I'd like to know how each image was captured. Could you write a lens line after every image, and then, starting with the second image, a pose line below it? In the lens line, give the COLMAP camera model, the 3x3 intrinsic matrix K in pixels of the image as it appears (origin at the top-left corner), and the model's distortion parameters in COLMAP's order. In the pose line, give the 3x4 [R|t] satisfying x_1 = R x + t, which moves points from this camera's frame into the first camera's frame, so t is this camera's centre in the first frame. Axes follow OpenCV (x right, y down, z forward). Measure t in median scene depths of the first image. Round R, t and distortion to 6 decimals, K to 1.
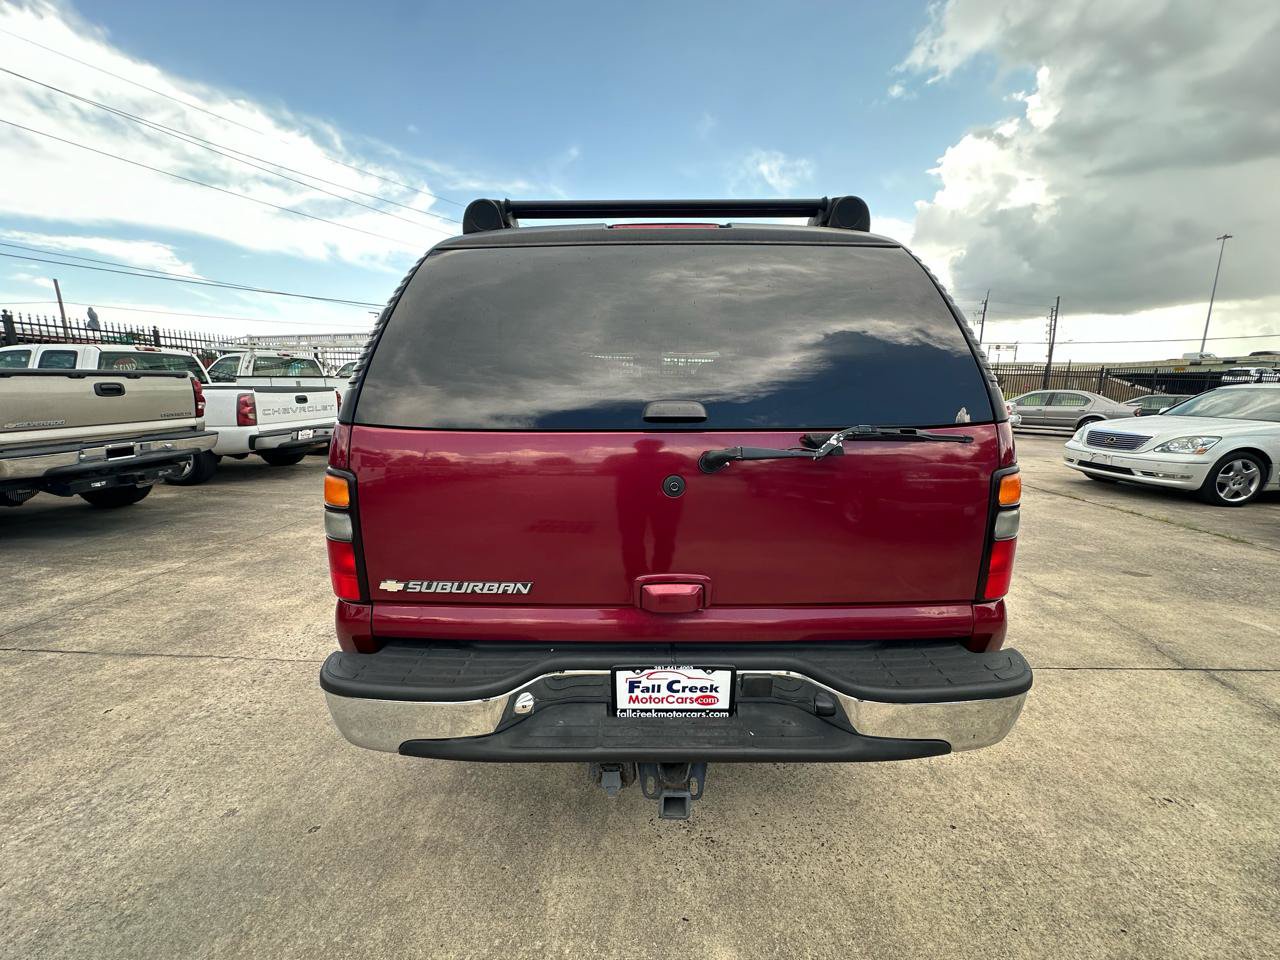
lens RADIAL K [[513.0, 0, 637.5], [0, 513.0, 479.0], [0, 0, 1]] dist [-0.001591, 0.000391]
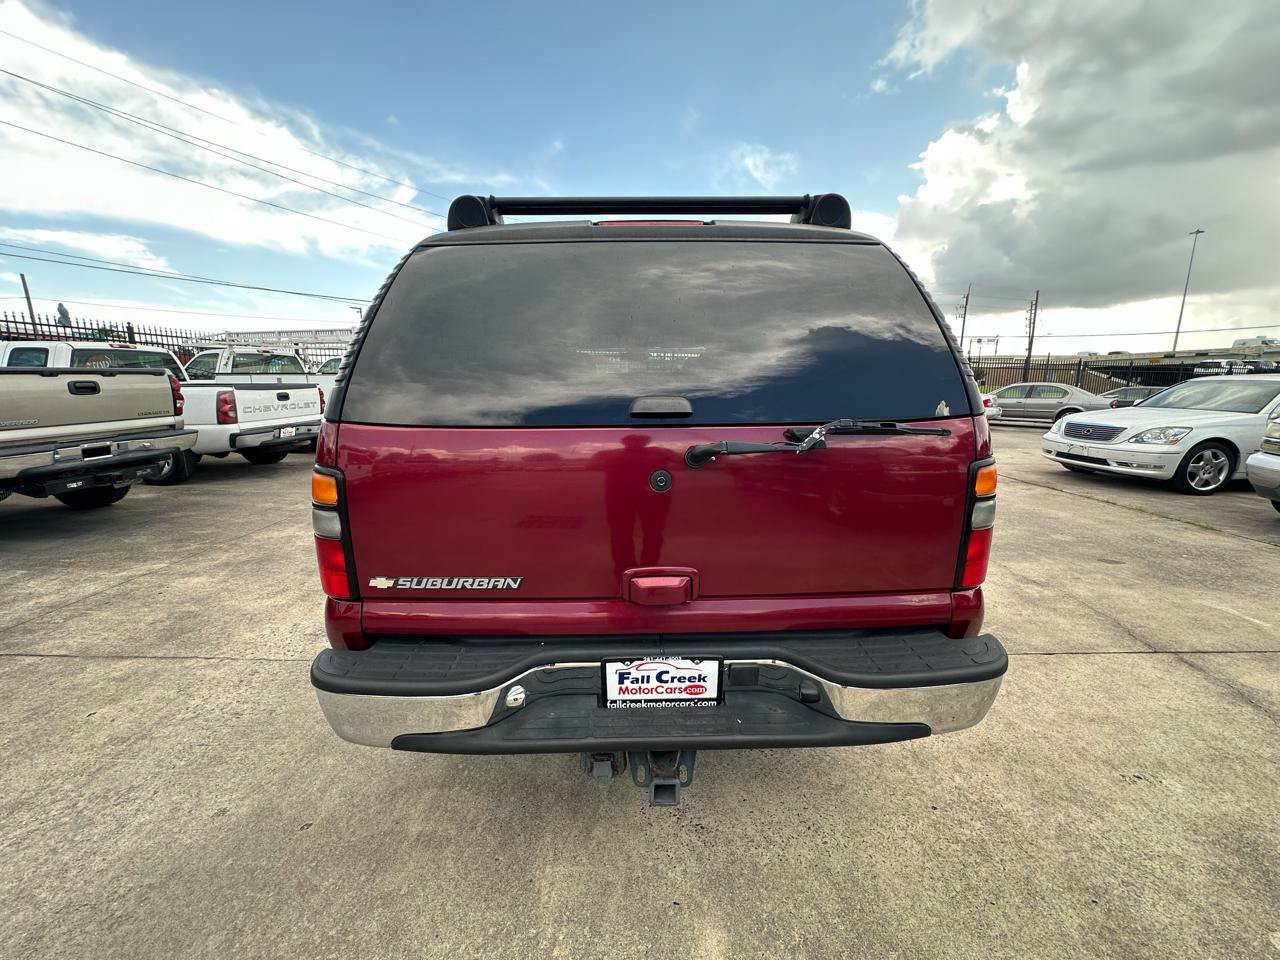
lens RADIAL K [[513.0, 0, 637.8], [0, 513.0, 479.1], [0, 0, 1]] dist [-0.001591, 0.000391]
pose [[0.999653, -0.010128, 0.024317, 0.000120], [0.009889, 0.999902, 0.009951, 0.000259], [-0.024416, -0.009707, 0.999655, -0.010517]]
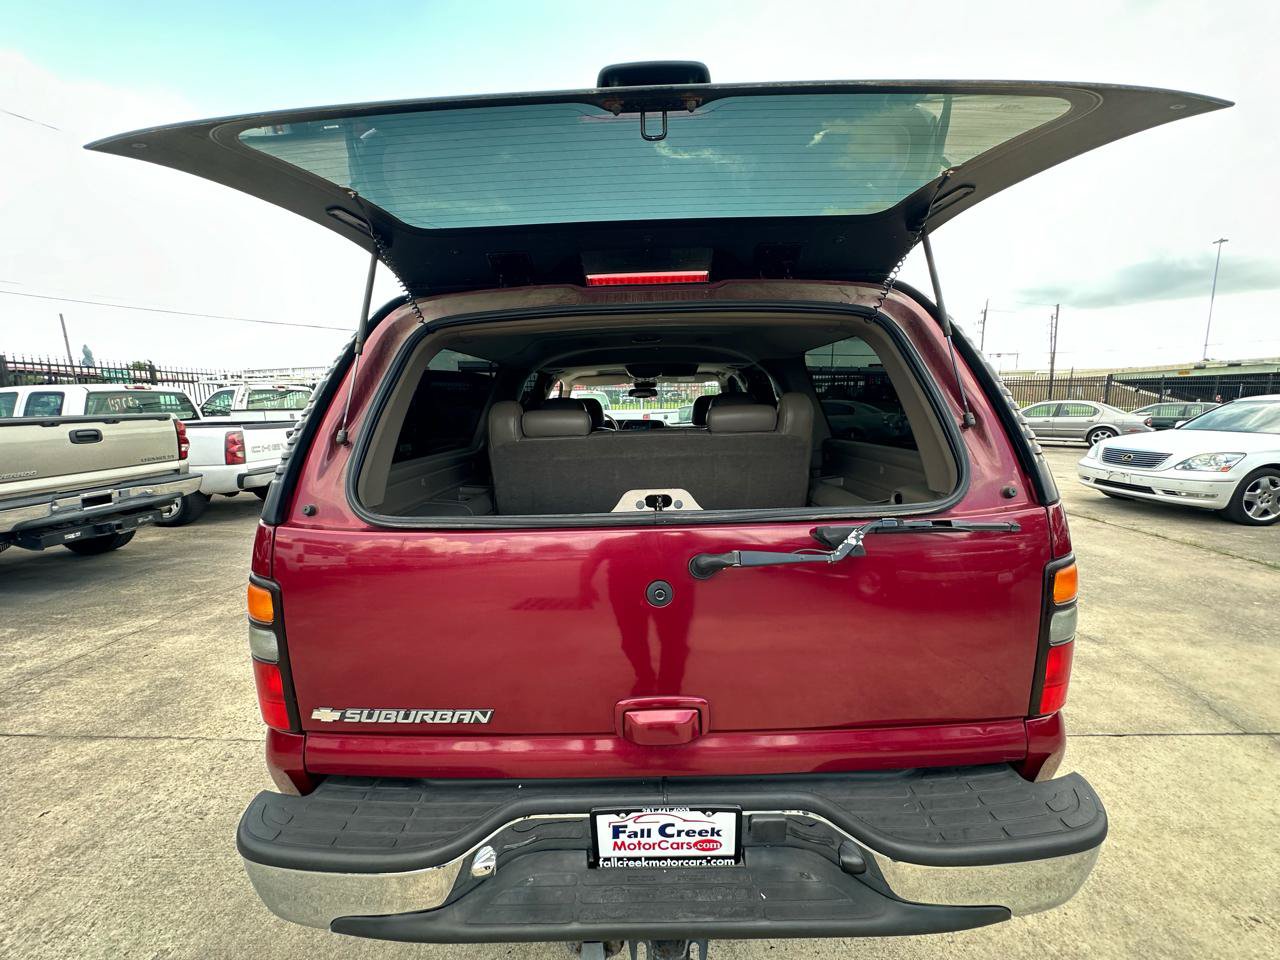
lens RADIAL K [[513.0, 0, 637.6], [0, 513.0, 478.2], [0, 0, 1]] dist [-0.001591, 0.000391]
pose [[0.999709, -0.022961, -0.007463, 0.031139], [0.022714, 0.999242, -0.031611, -0.100326], [0.008183, 0.031433, 0.999472, 0.113866]]
